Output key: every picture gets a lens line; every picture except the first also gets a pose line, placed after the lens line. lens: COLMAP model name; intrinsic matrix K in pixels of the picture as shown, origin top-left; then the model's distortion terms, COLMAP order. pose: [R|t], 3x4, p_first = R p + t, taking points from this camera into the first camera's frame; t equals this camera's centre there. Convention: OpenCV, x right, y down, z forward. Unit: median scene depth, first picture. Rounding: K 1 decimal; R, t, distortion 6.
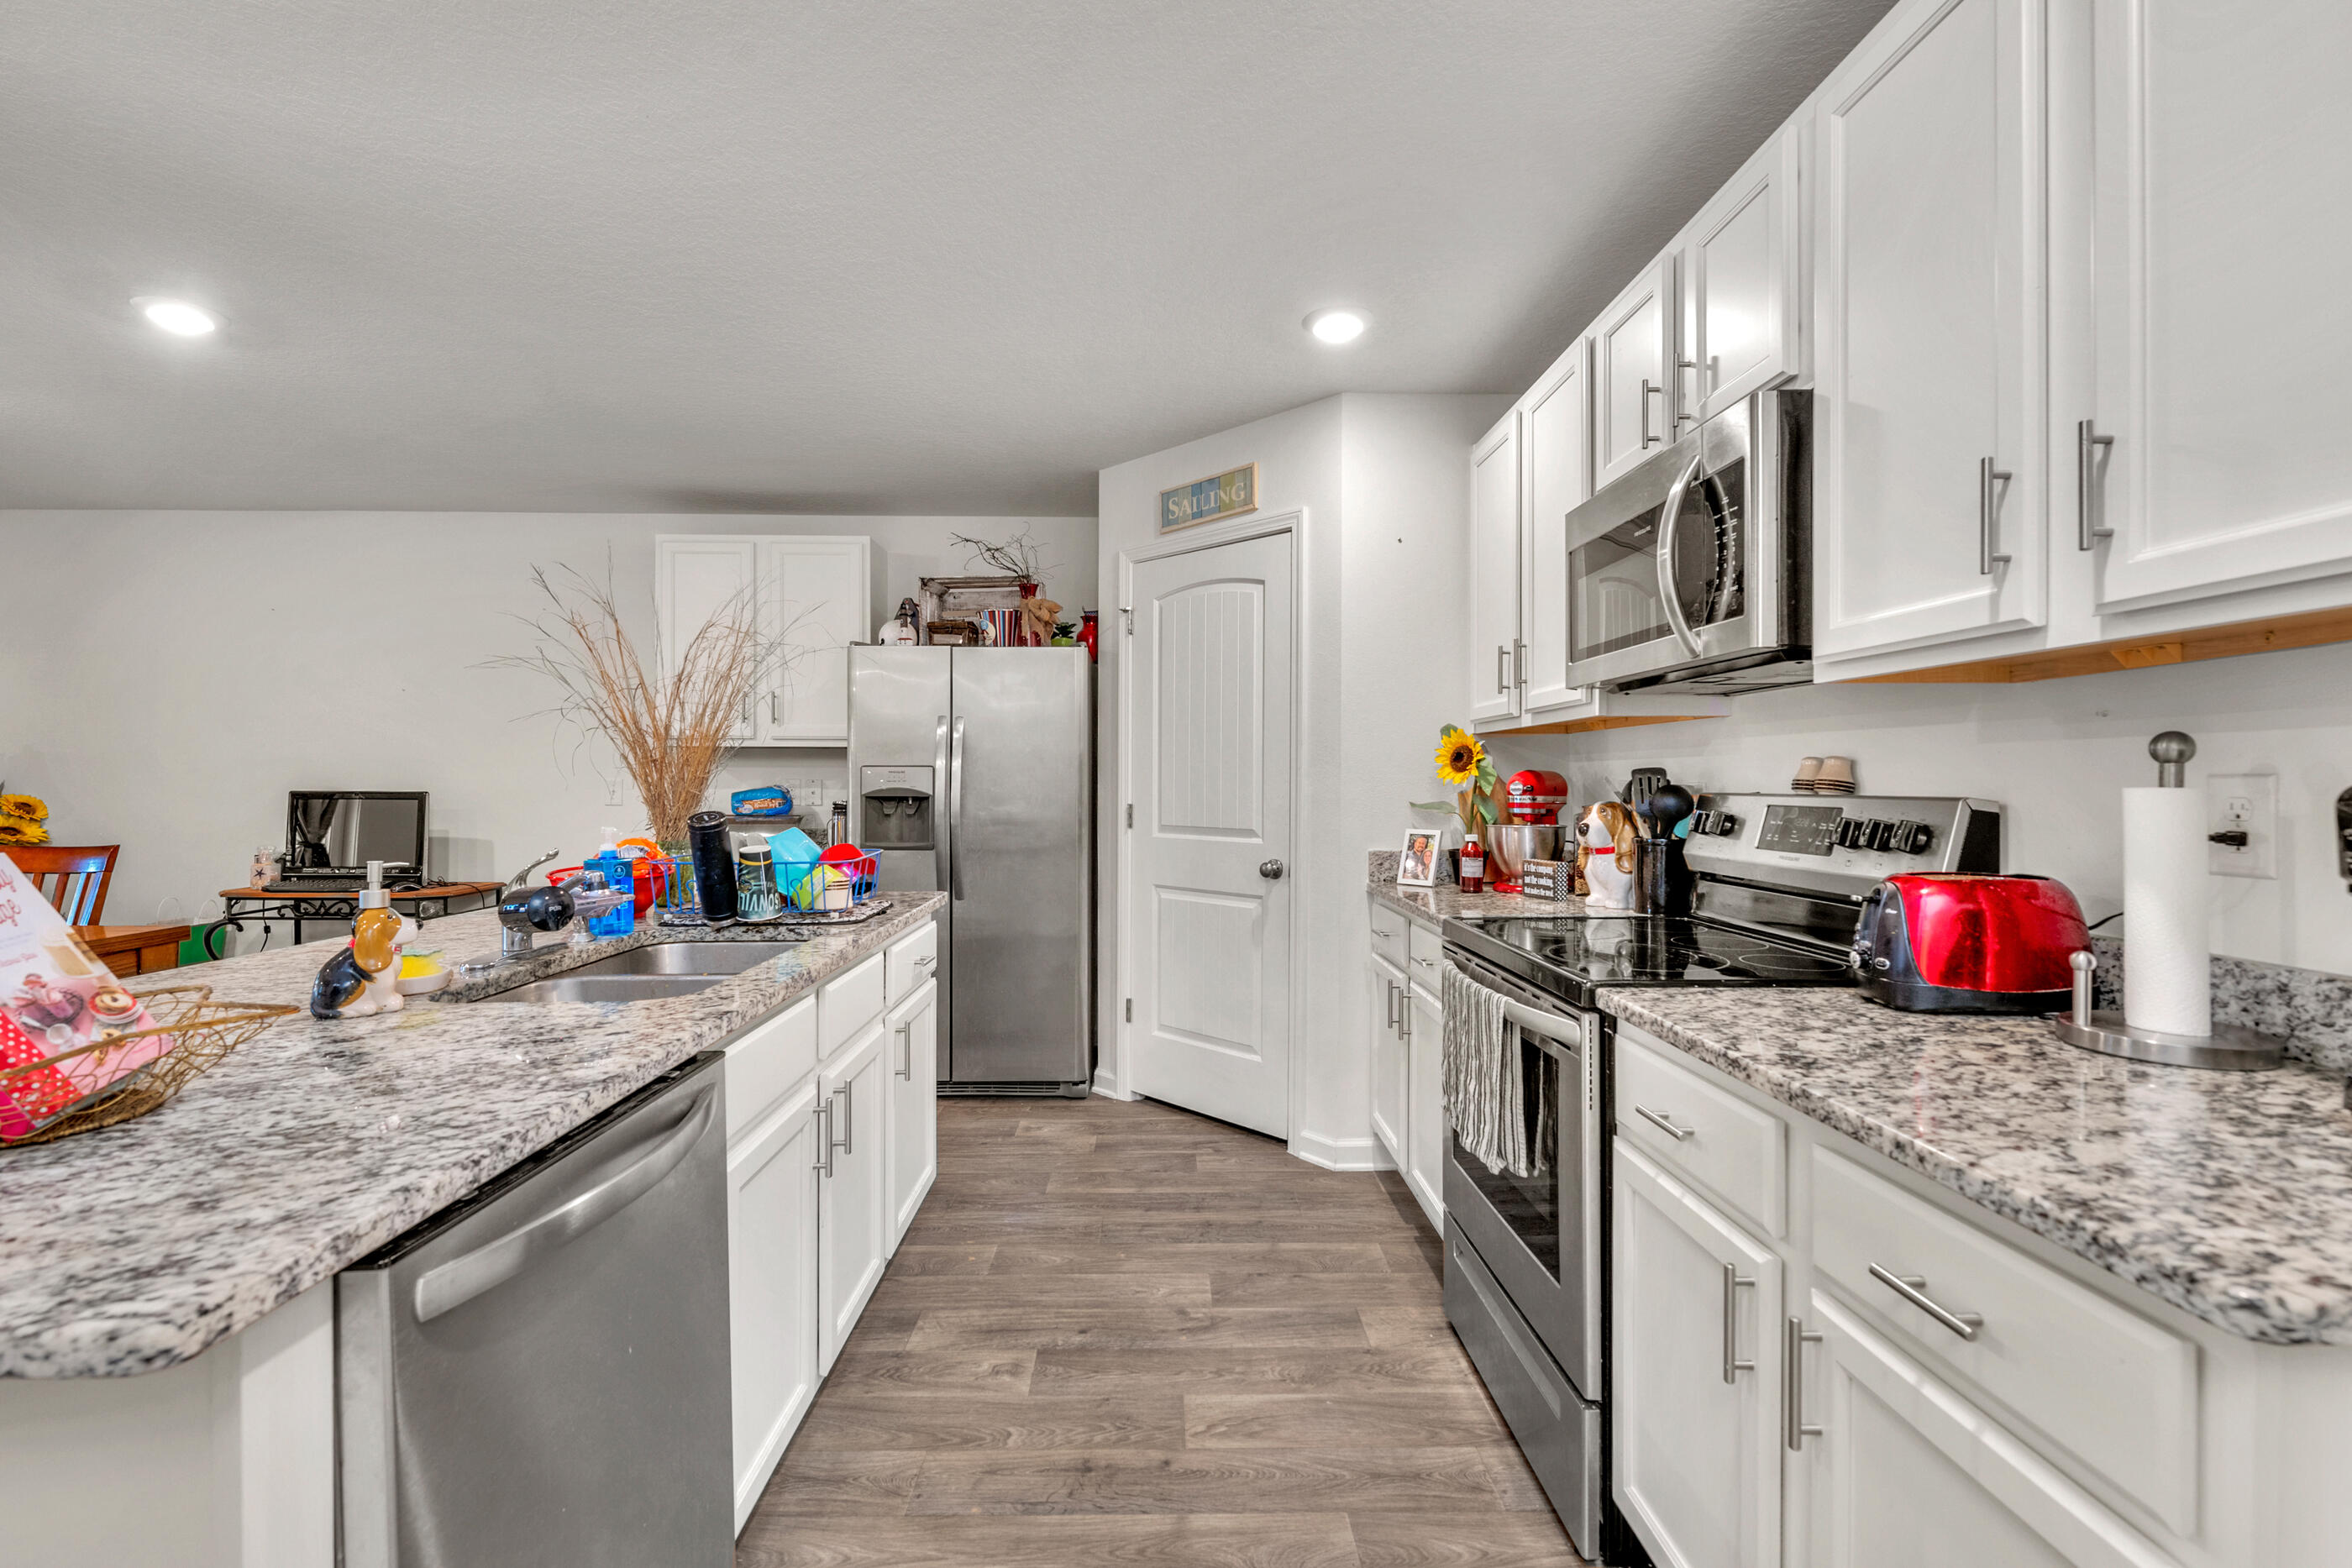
lens RADIAL K [[1033.6, 0, 1176.0], [0, 1033.6, 784.0], [0, 0, 1]] dist [-0.000620, -0.000084]
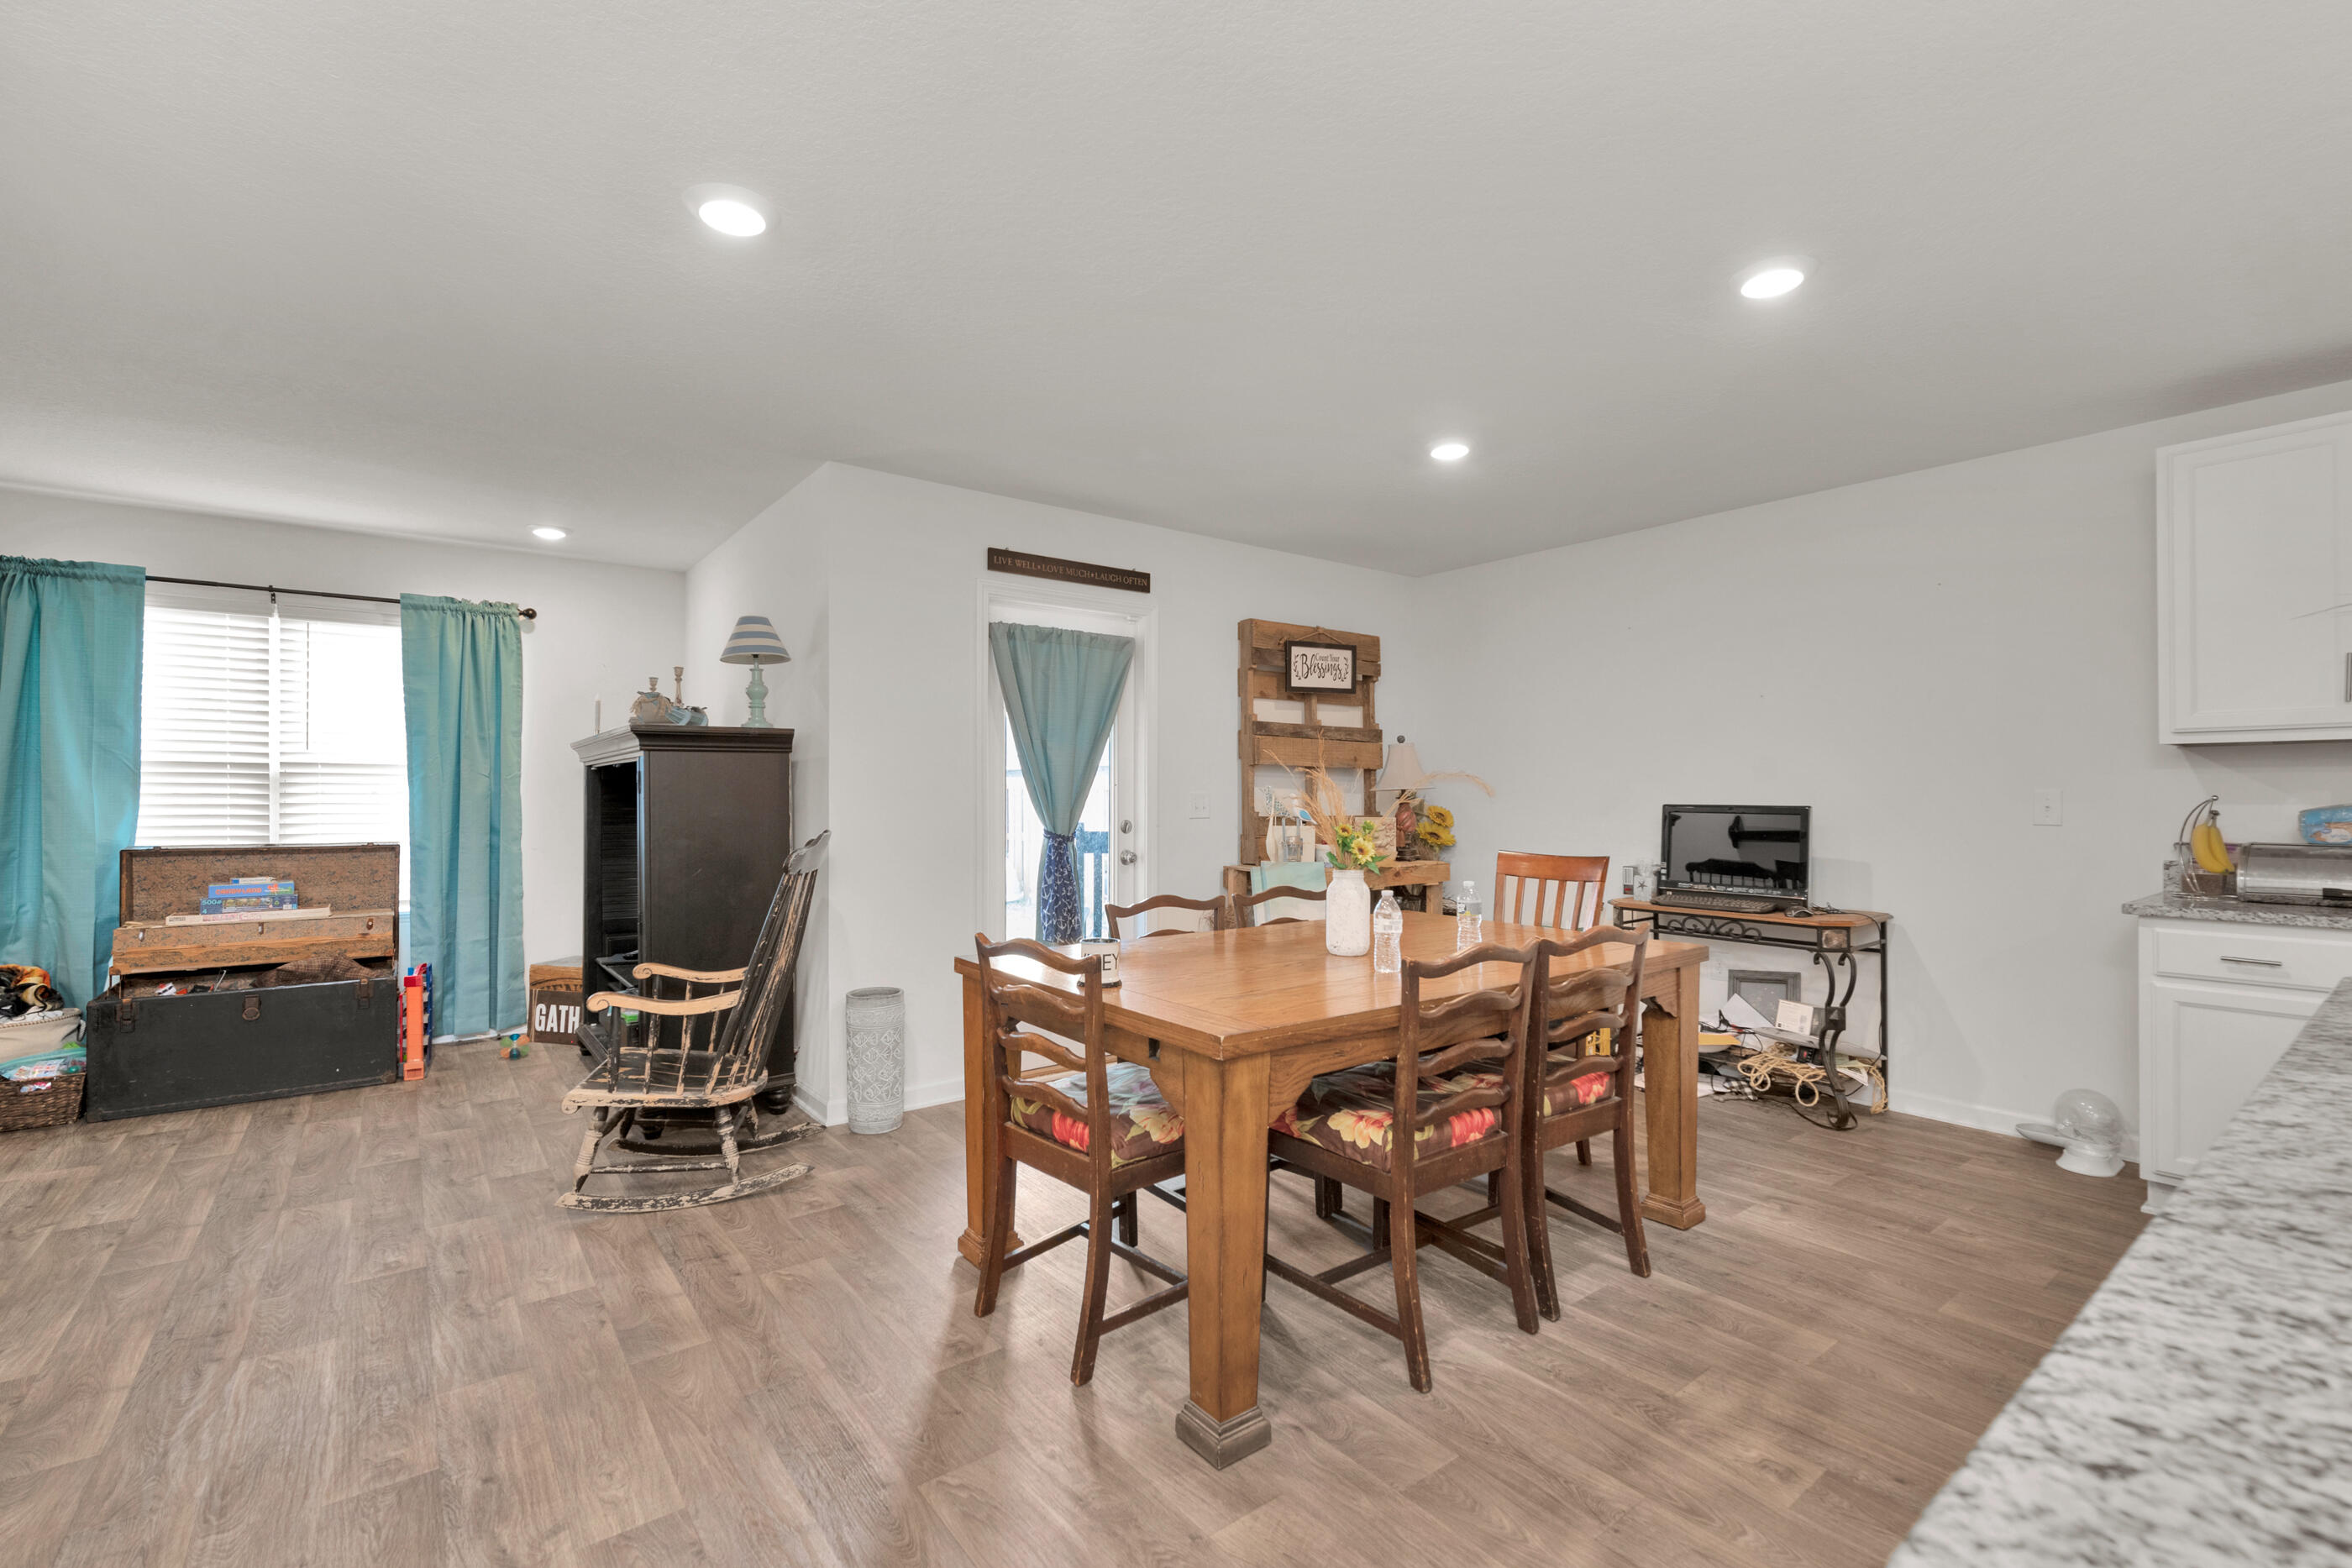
lens RADIAL K [[996.9, 0, 1176.0], [0, 996.9, 784.0], [0, 0, 1]] dist [0.000738, 0.000095]
pose [[0.598618, -0.010502, -0.800966, -0.392814], [0.001496, 0.999927, -0.011992, -0.002960], [0.801033, 0.005981, 0.598590, 0.040600]]
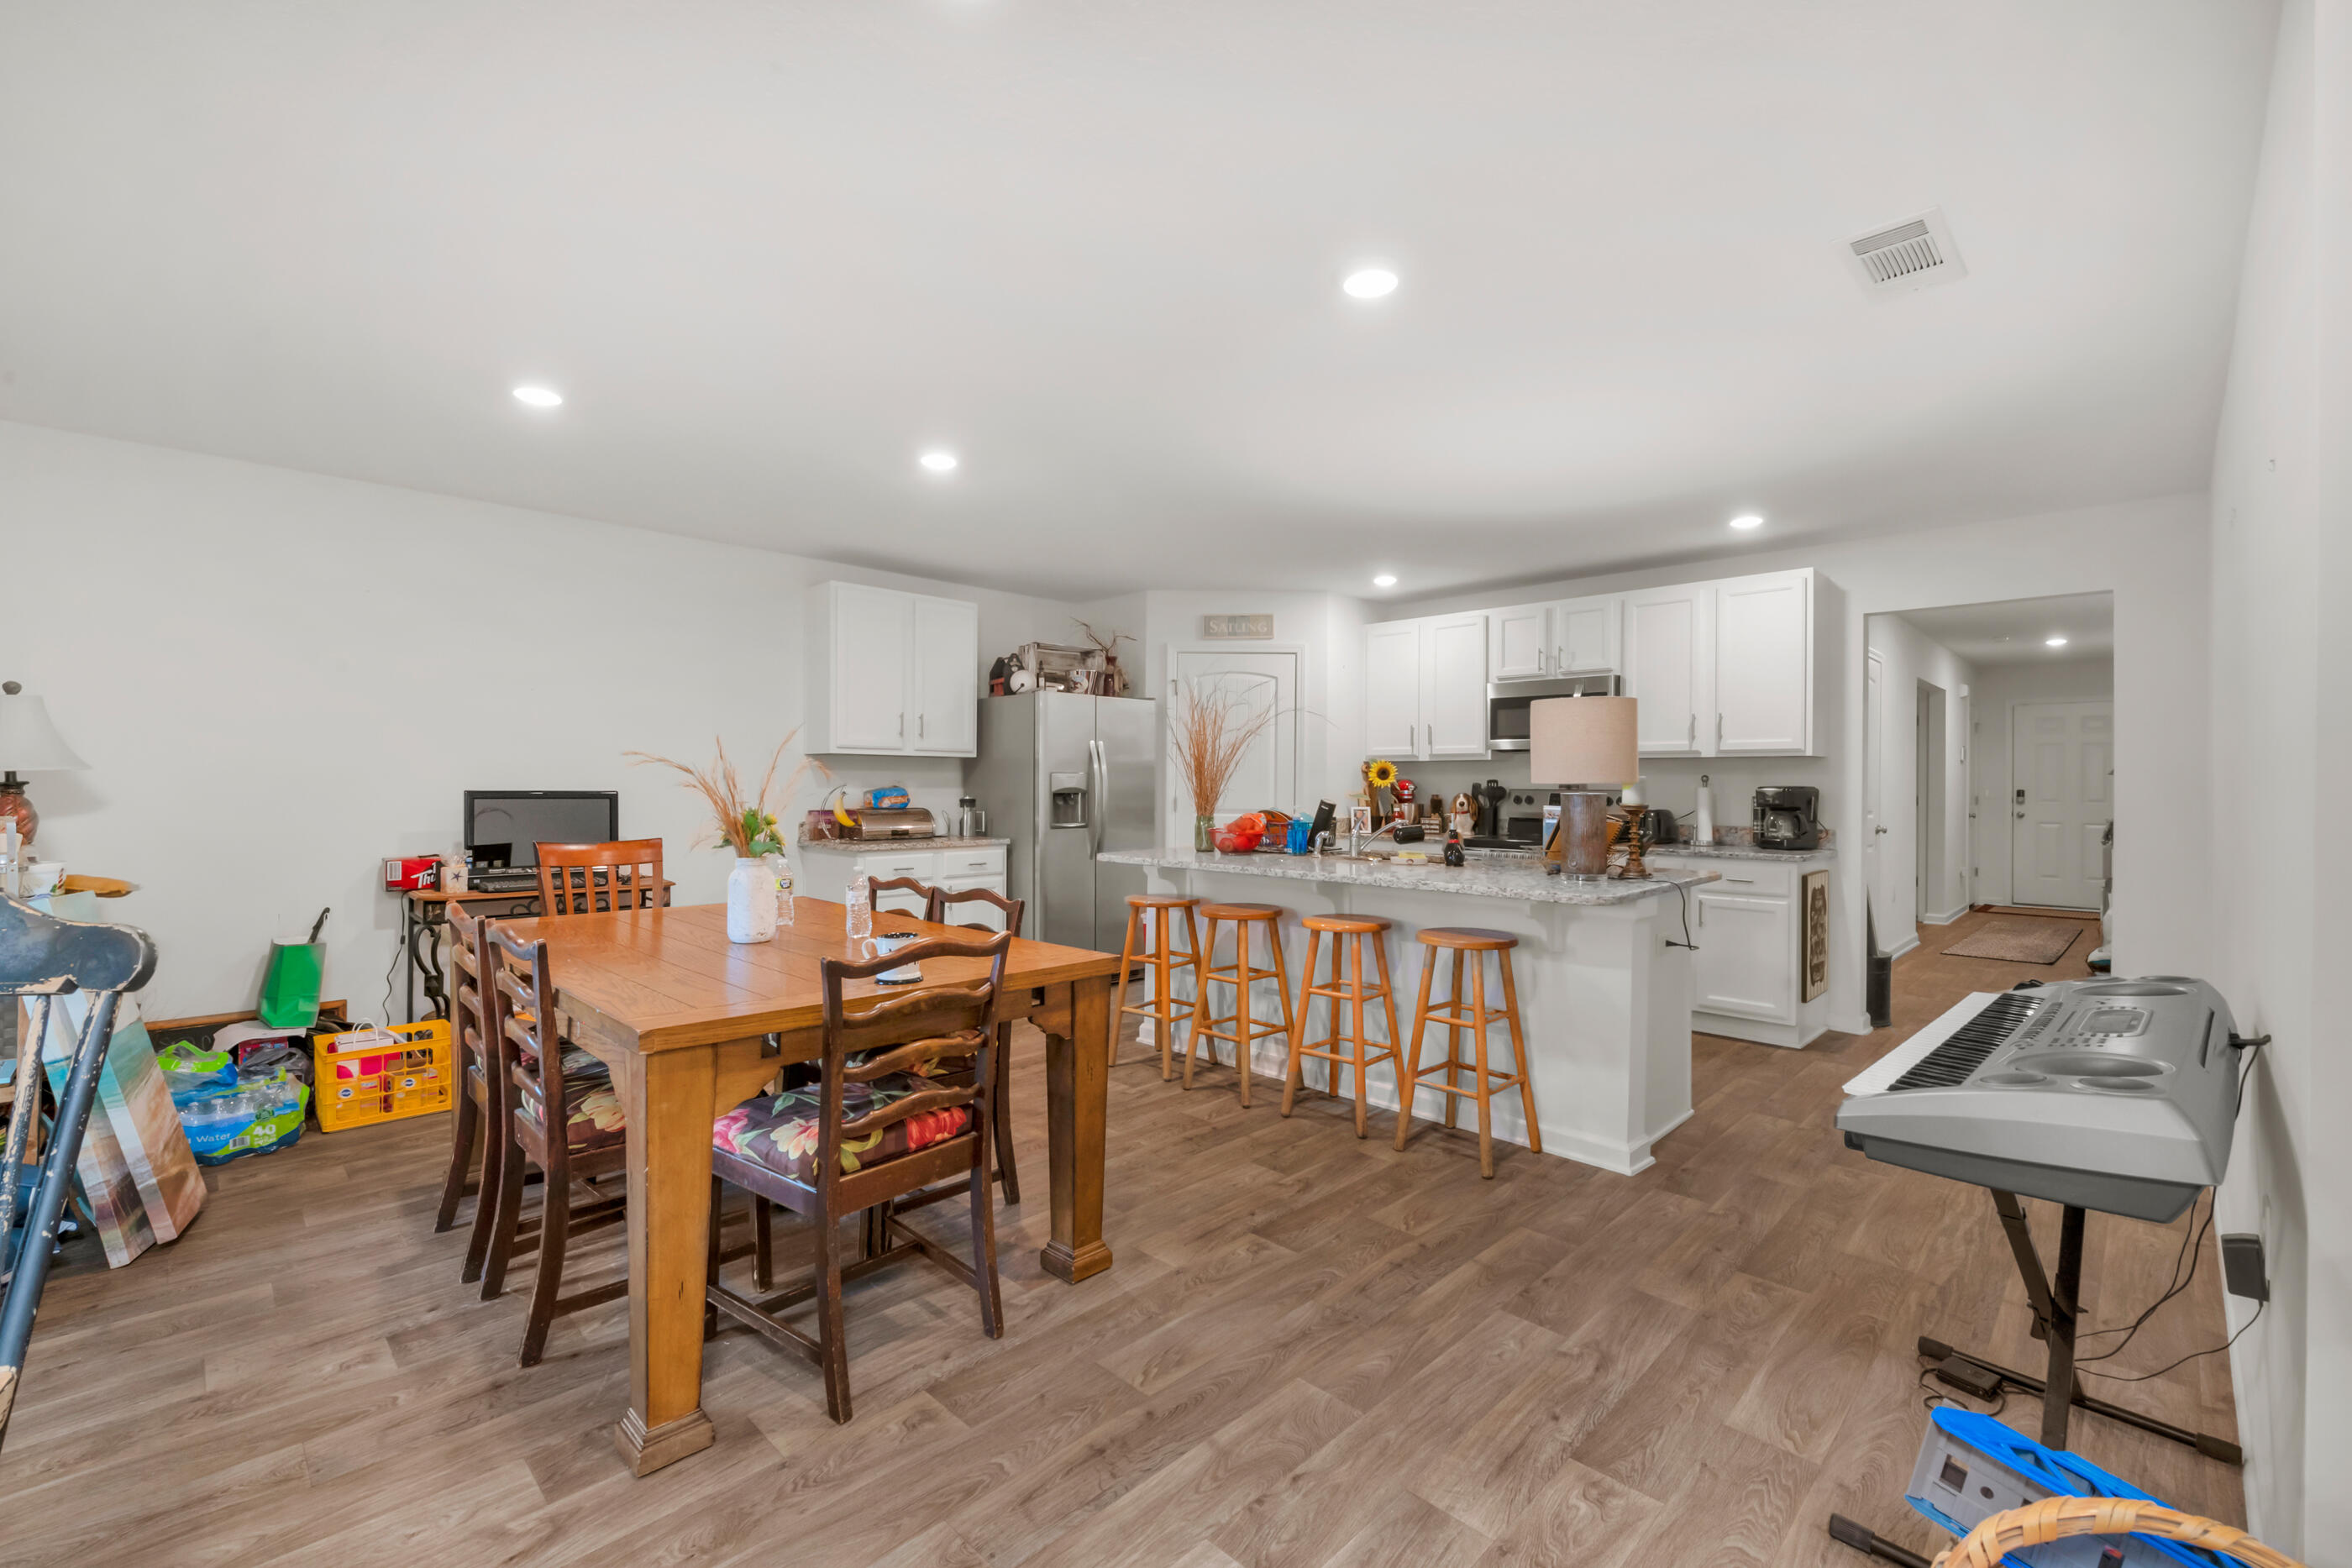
lens RADIAL K [[996.9, 0, 1176.0], [0, 996.9, 784.0], [0, 0, 1]] dist [0.000738, 0.000095]
pose [[0.712750, 0.003291, 0.701411, -1.121723], [-0.003724, 0.999993, -0.000908, -0.001030], [-0.701408, -0.001965, 0.712757, -0.136072]]
